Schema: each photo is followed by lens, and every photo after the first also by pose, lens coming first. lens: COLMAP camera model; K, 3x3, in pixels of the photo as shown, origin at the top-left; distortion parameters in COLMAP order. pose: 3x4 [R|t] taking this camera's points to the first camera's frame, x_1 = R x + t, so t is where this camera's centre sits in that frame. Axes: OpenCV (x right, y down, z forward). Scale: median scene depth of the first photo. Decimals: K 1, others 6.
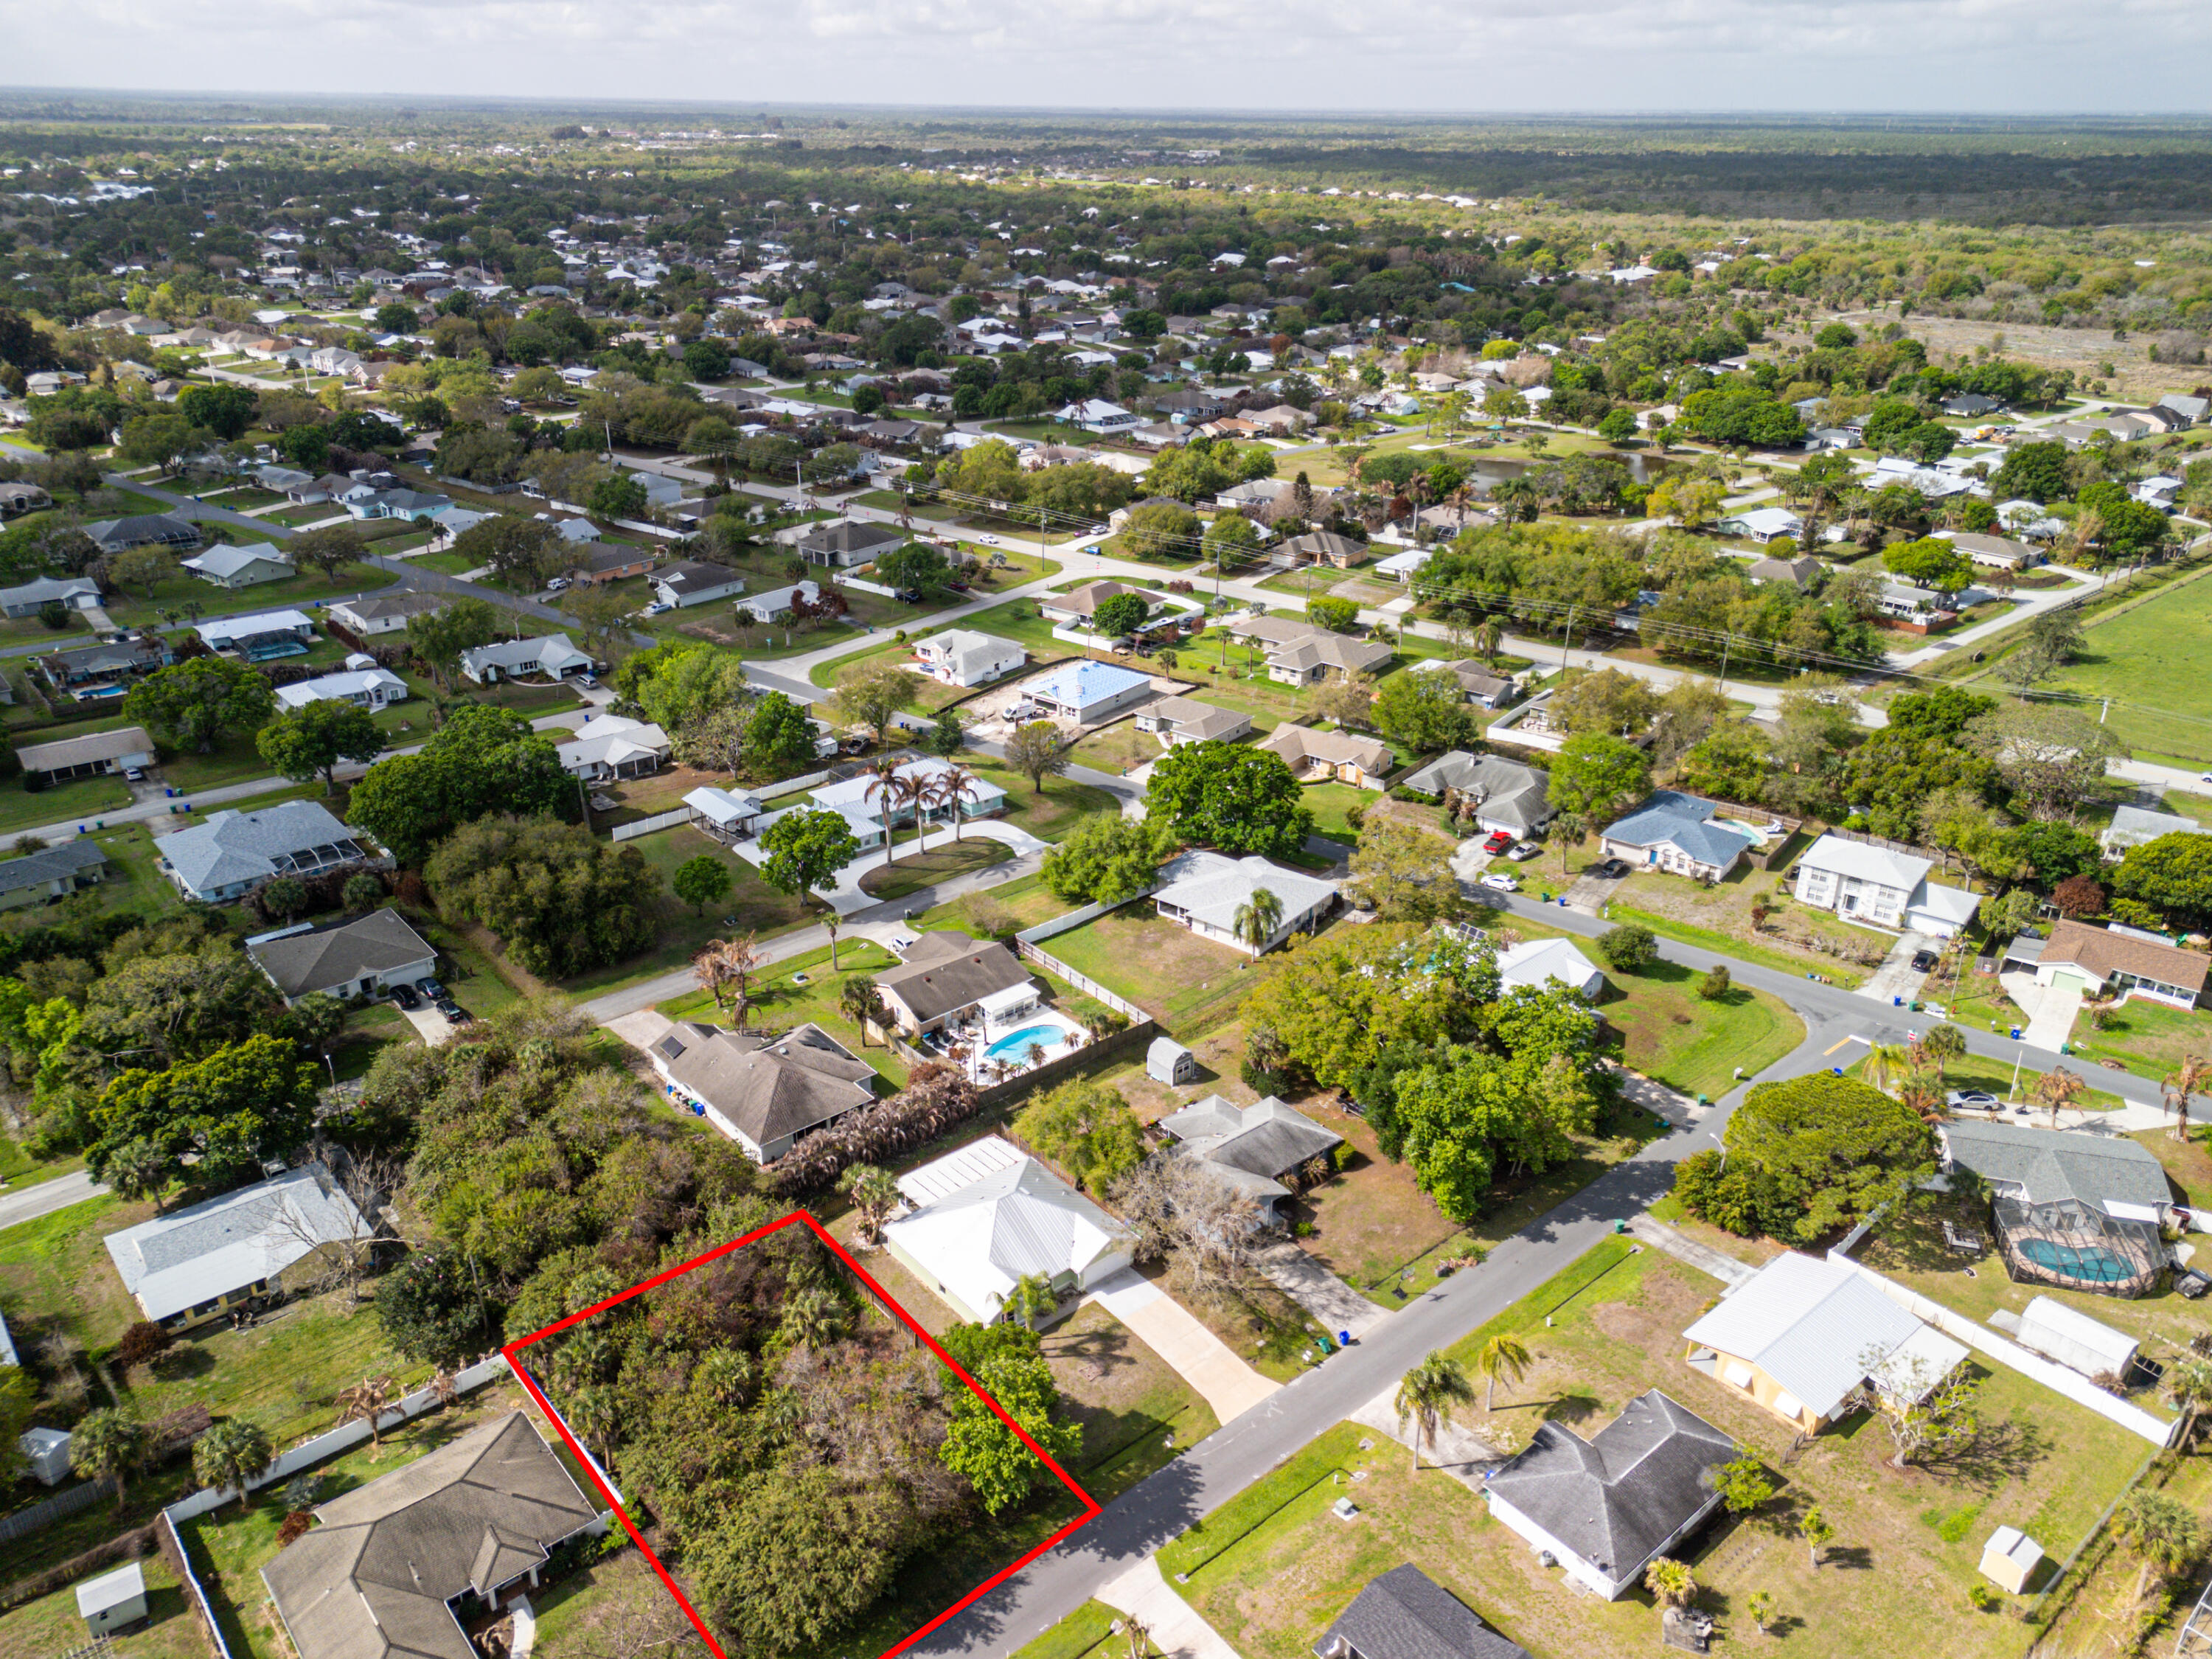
lens RADIAL K [[1595.3, 0, 1111.4], [0, 1595.3, 865.3], [0, 0, 1]] dist [0.080595, -0.089218]
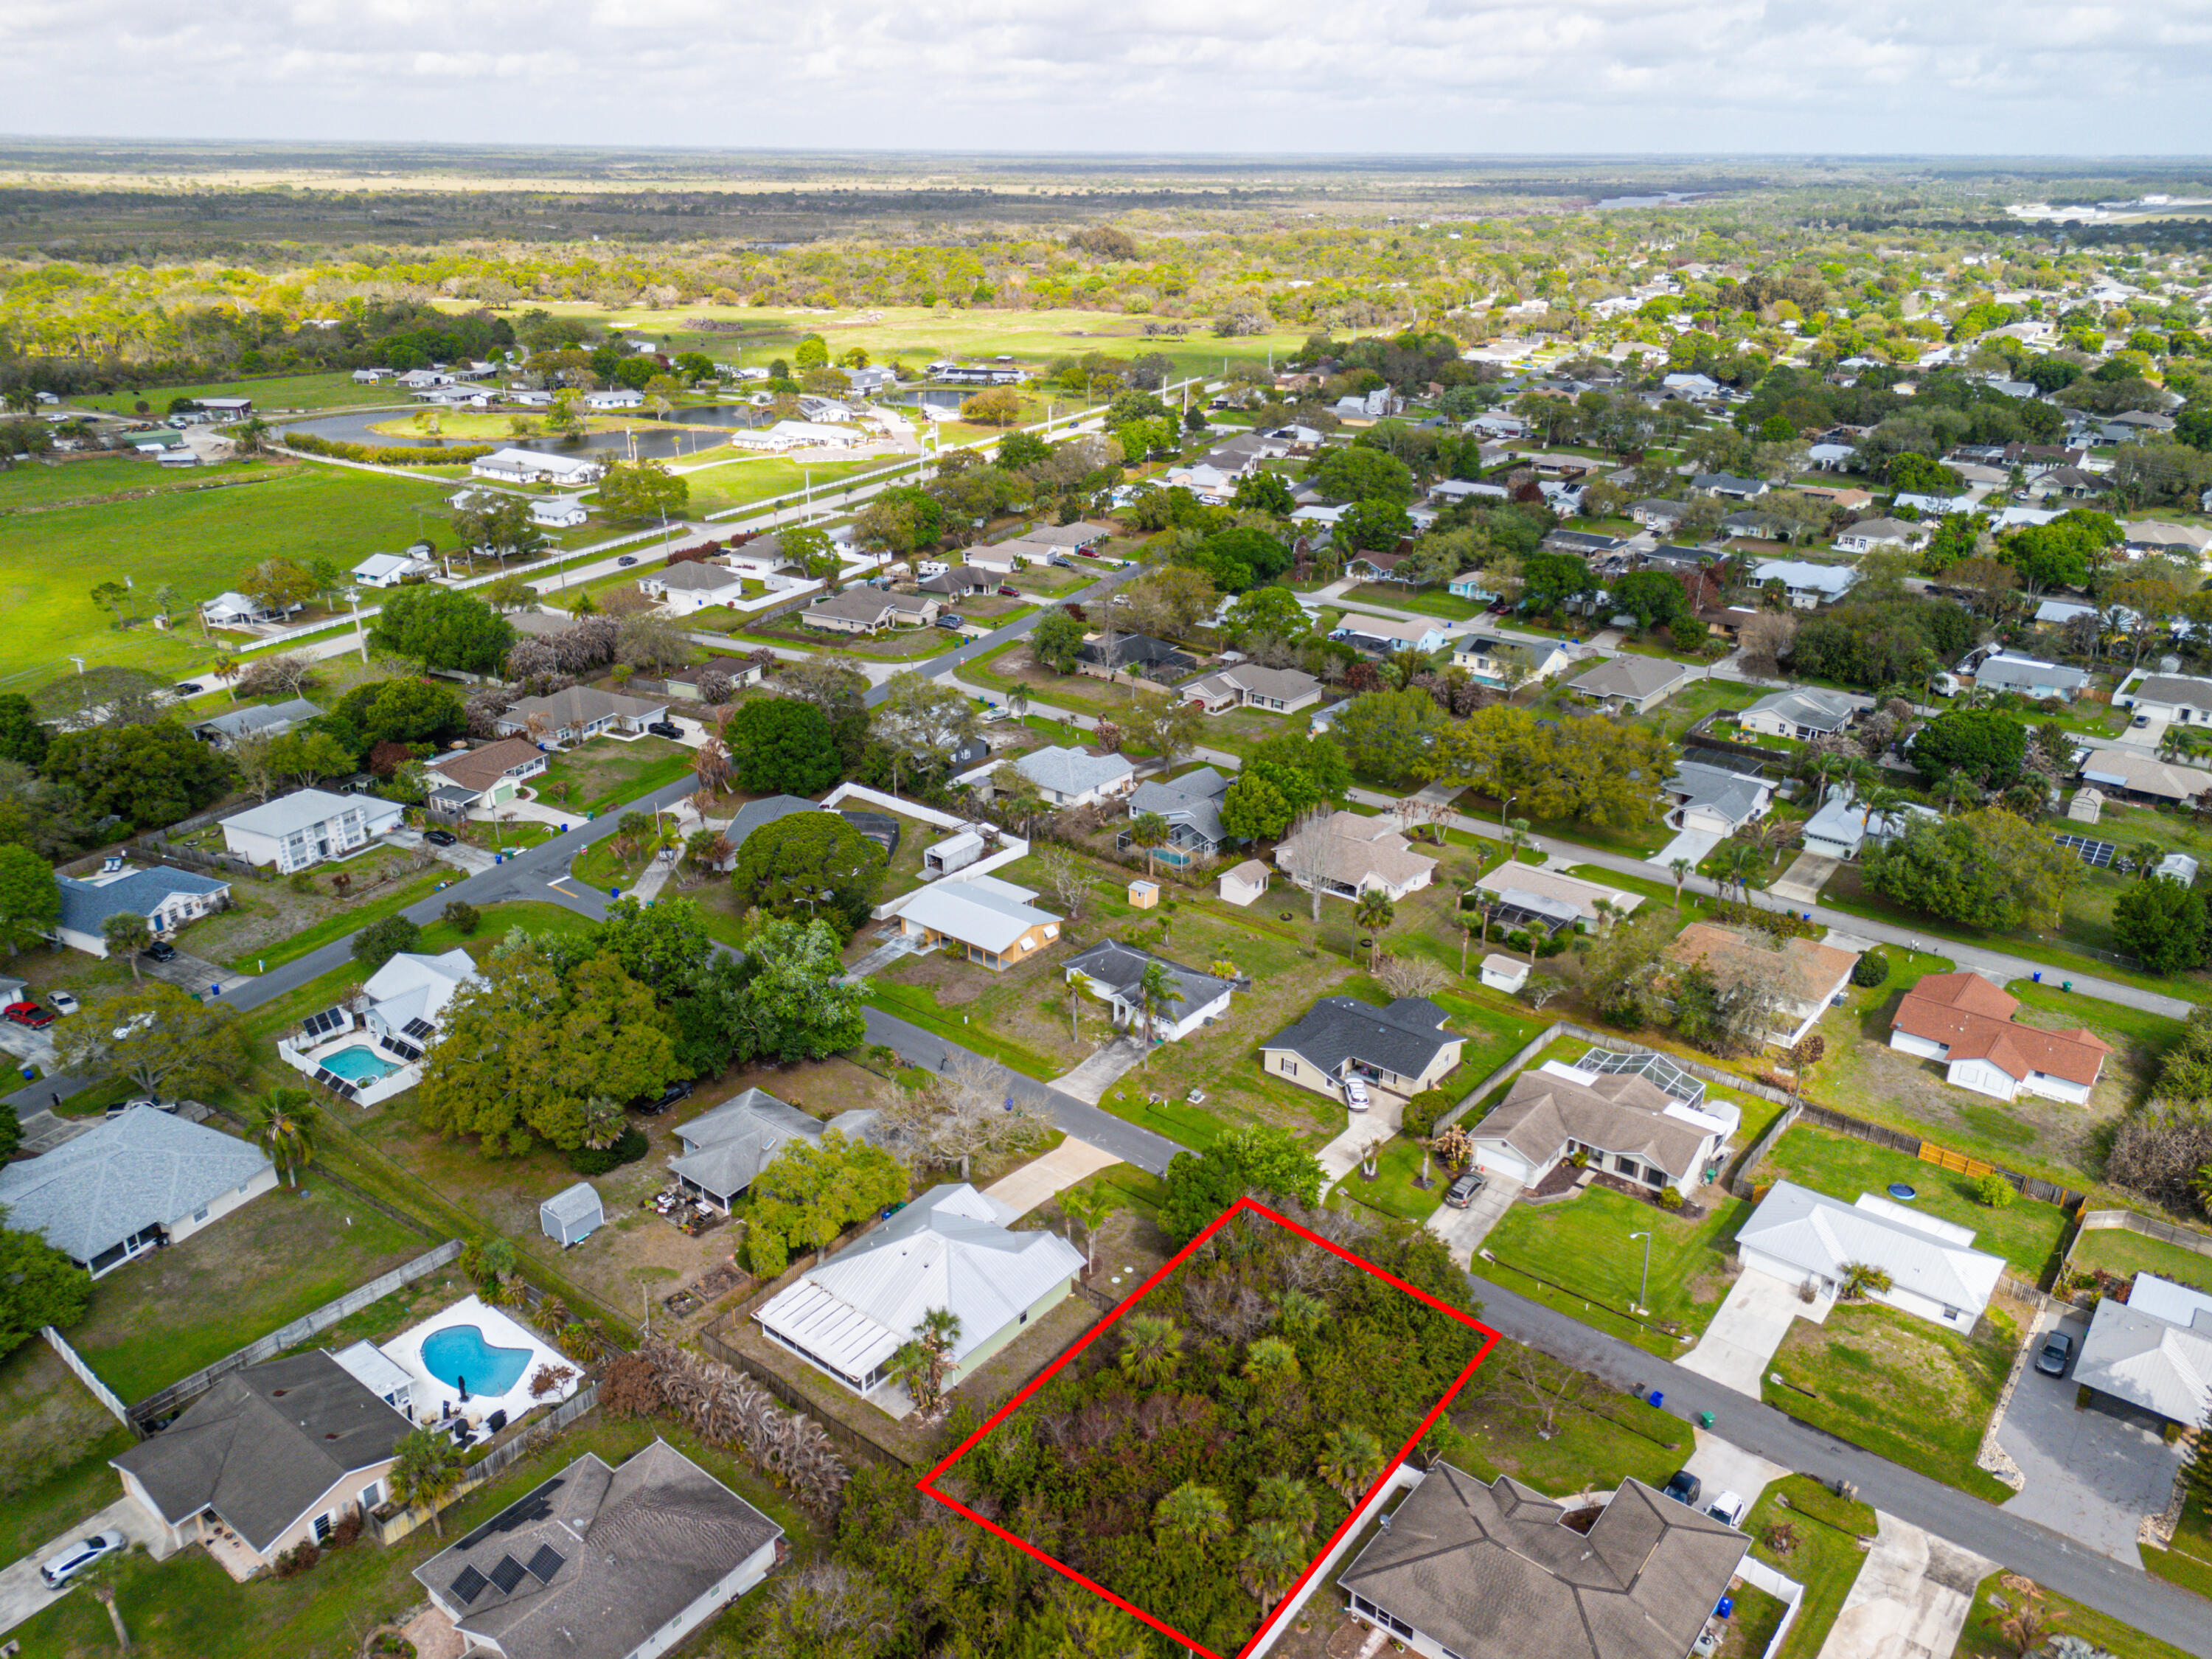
lens RADIAL K [[1595.3, 0, 1111.4], [0, 1595.3, 865.3], [0, 0, 1]] dist [0.080595, -0.089218]
pose [[-0.198094, -0.406071, 0.892113, -0.627430], [0.401260, 0.796794, 0.451784, -0.258263], [-0.894287, 0.447465, 0.005100, 0.622265]]
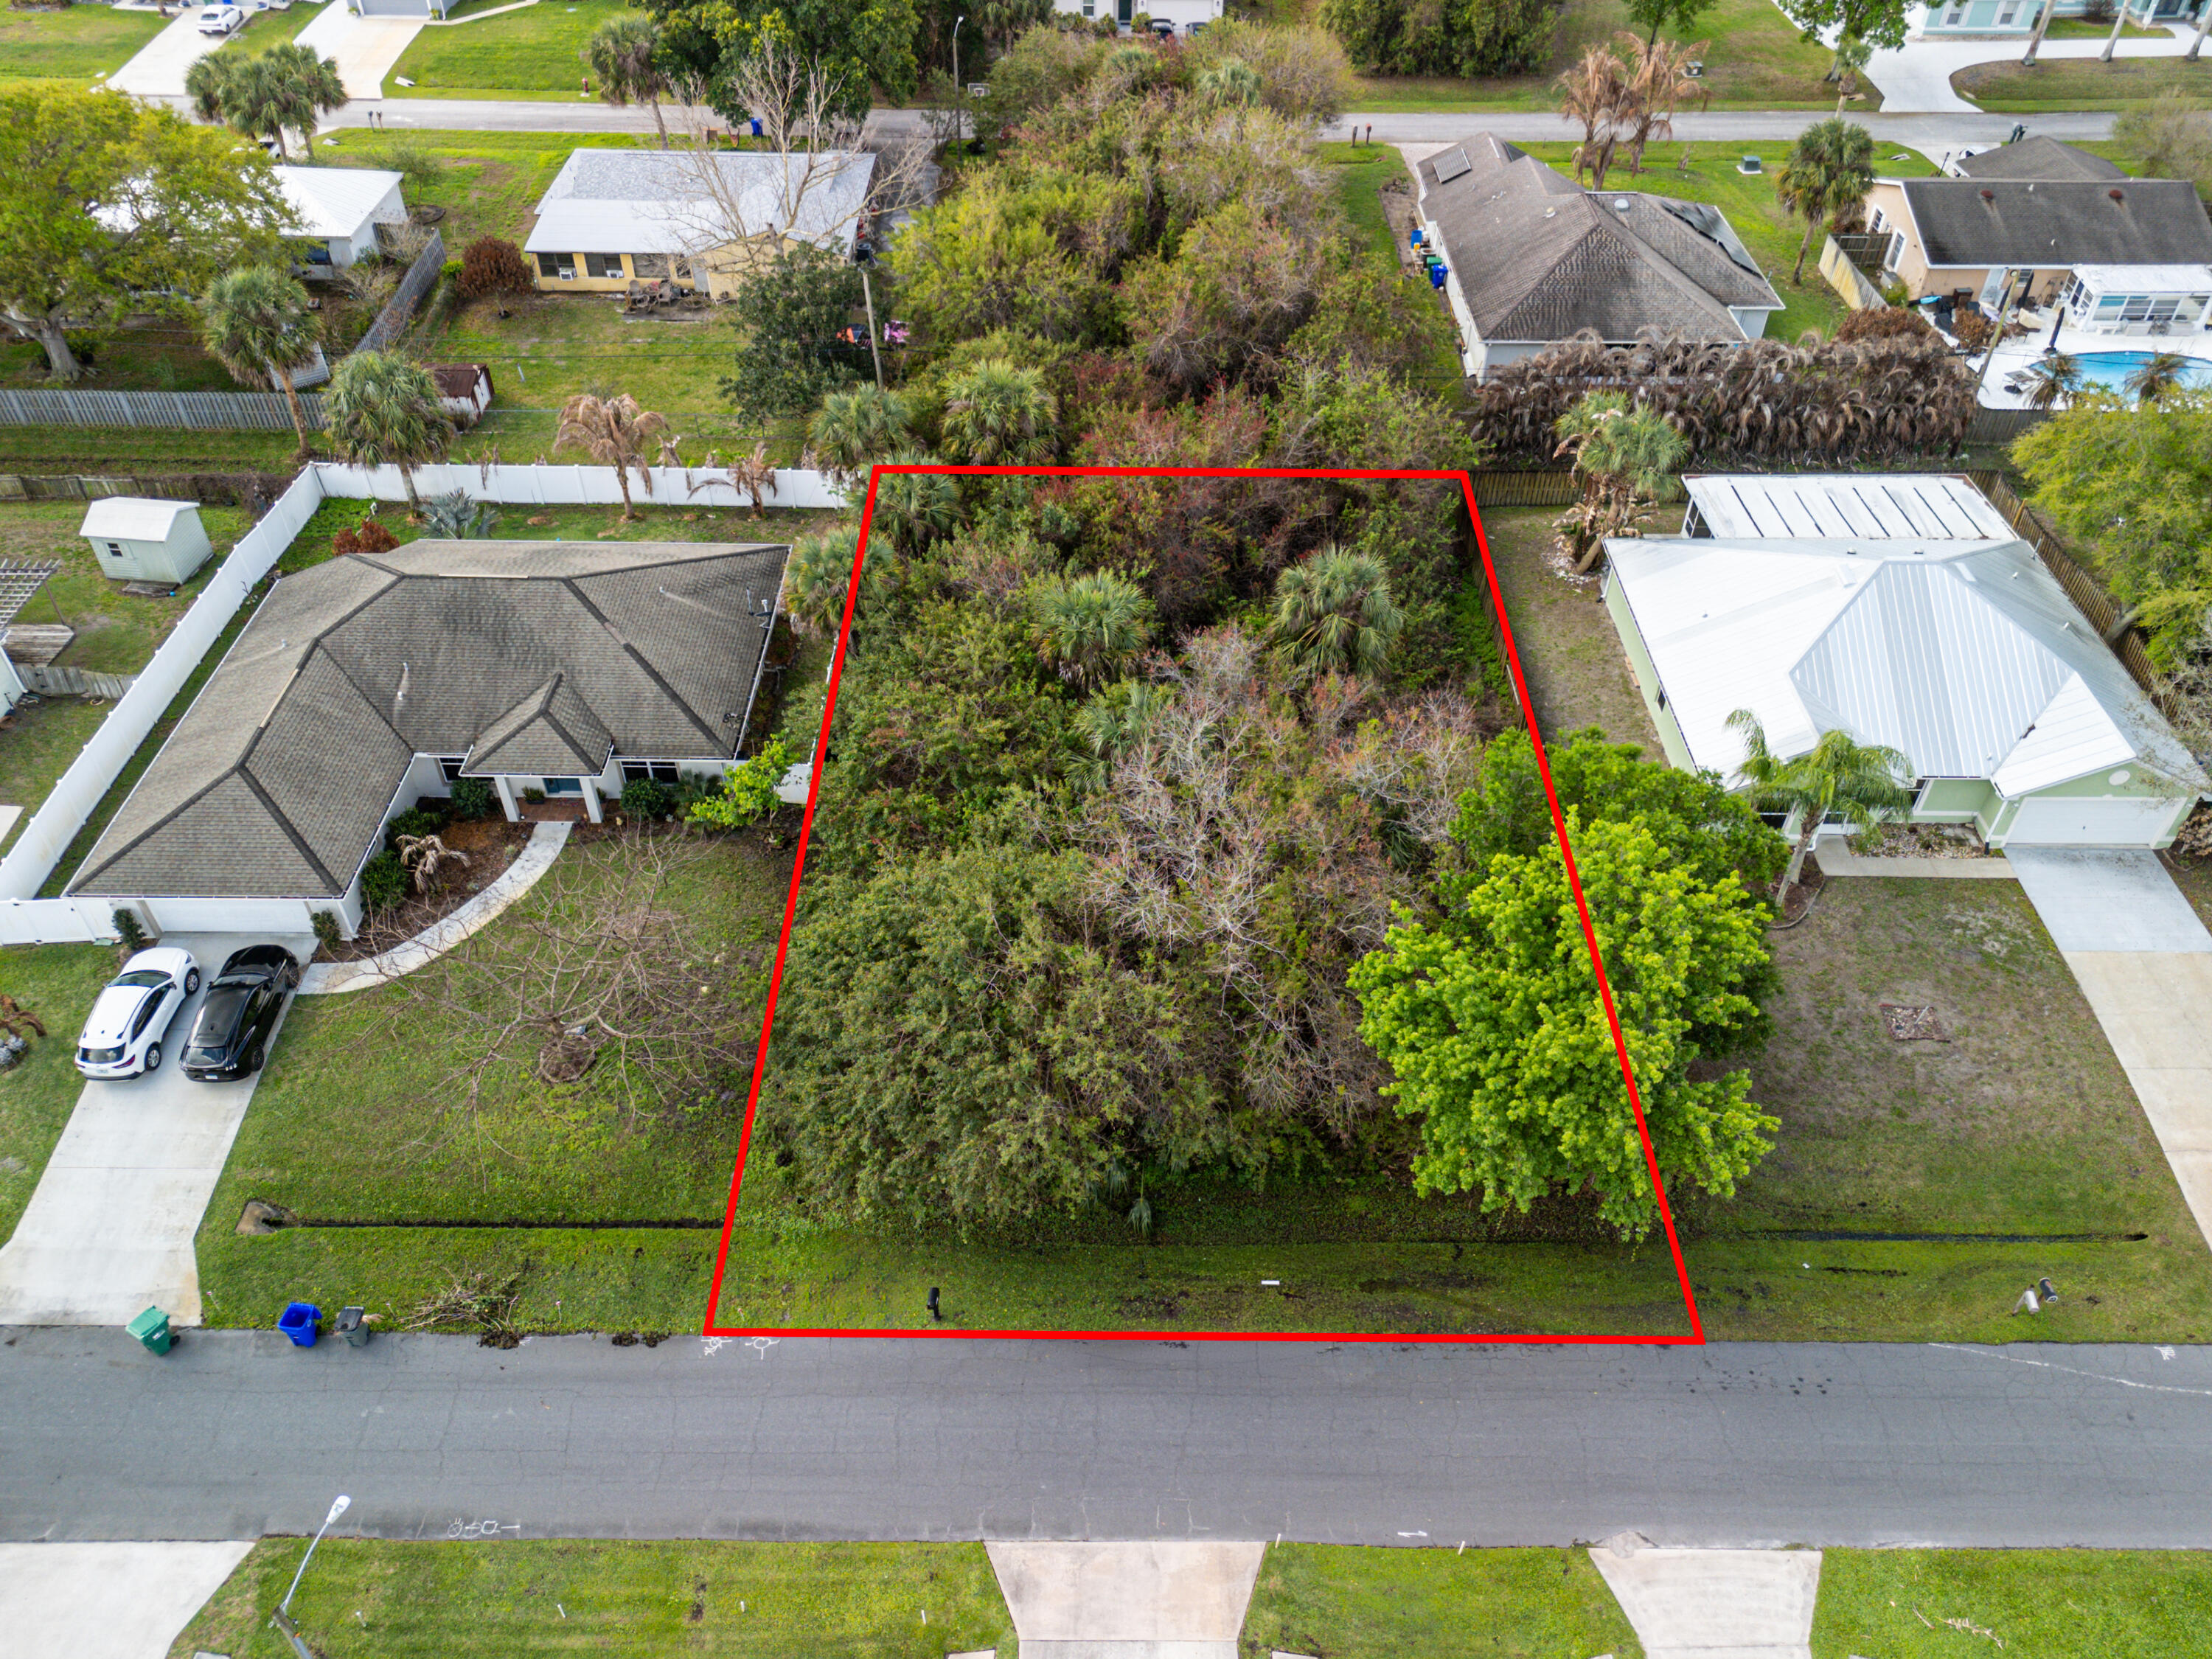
lens RADIAL K [[1595.3, 0, 1111.4], [0, 1595.3, 865.3], [0, 0, 1]] dist [0.080595, -0.089218]
pose [[0.758100, 0.442067, -0.479439, 0.008699], [-0.274670, 0.883234, 0.380072, 0.133756], [0.591474, -0.156445, 0.791002, 0.416803]]
